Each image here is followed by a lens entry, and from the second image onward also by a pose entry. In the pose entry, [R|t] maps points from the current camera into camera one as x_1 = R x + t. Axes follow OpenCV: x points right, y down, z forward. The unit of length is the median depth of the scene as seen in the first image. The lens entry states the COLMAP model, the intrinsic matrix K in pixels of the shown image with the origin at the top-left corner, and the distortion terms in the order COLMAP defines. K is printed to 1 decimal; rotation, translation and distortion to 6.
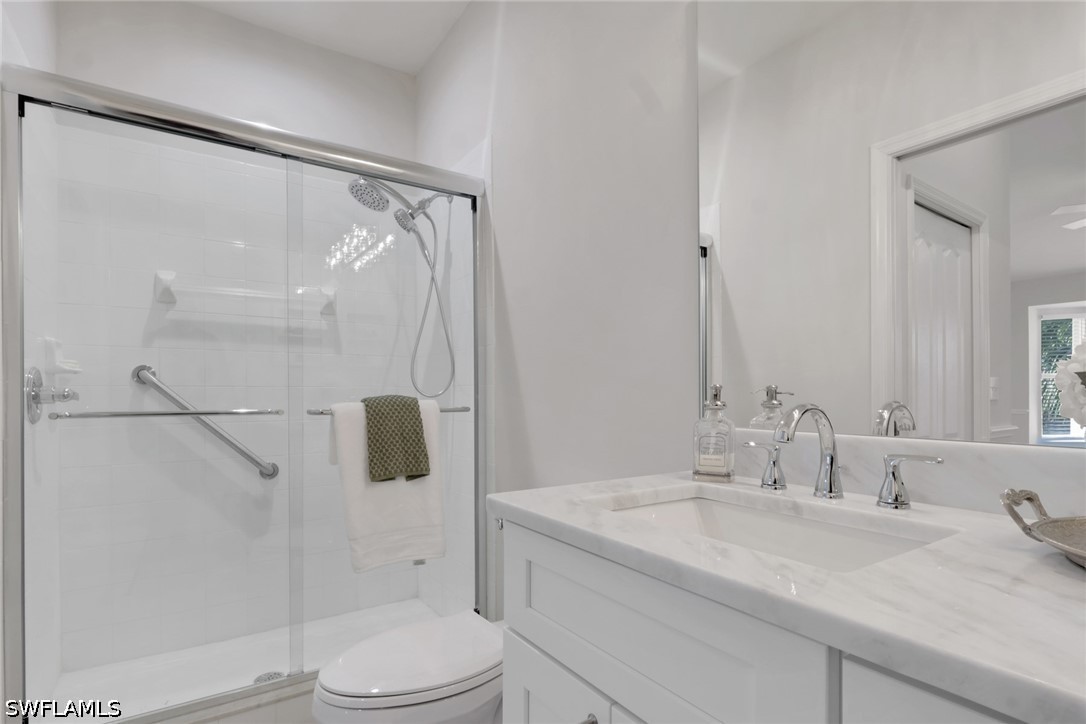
lens RADIAL K [[538.5, 0, 543.1], [0, 538.5, 397.2], [0, 0, 1]] dist [0.002169, 0.000351]
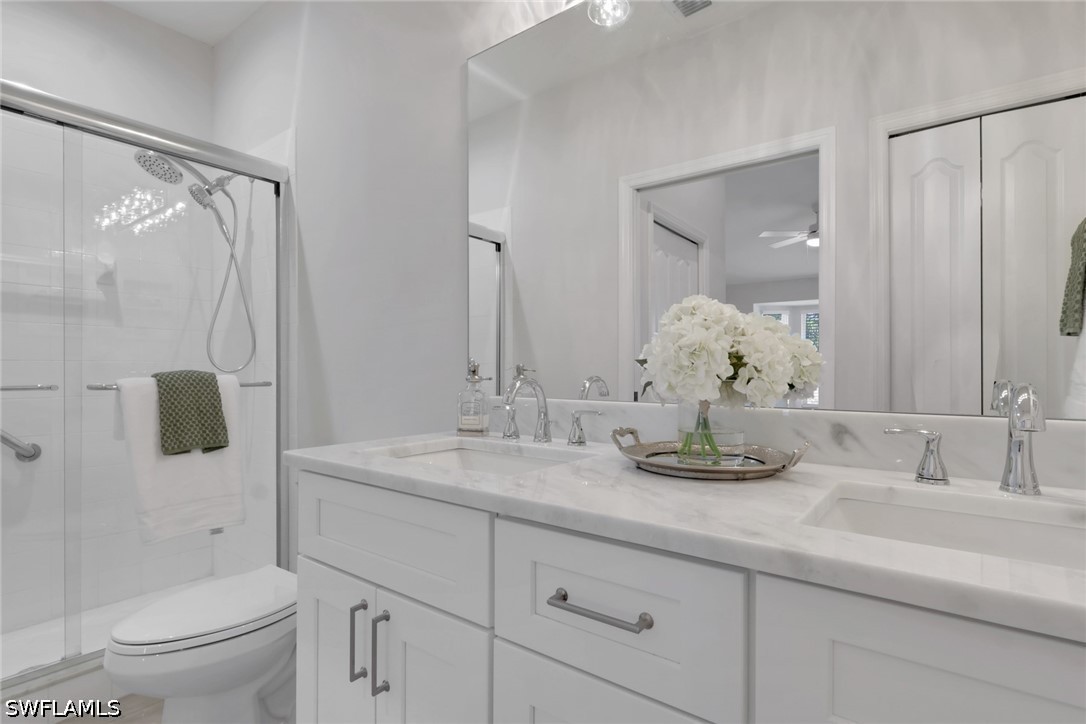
lens RADIAL K [[538.5, 0, 544.1], [0, 538.5, 371.2], [0, 0, 1]] dist [-0.000480, 0.000114]
pose [[0.946650, 0.003618, 0.322243, 0.032646], [-0.002432, 0.999989, -0.004083, 0.000582], [-0.322254, 0.003081, 0.946648, -0.189852]]
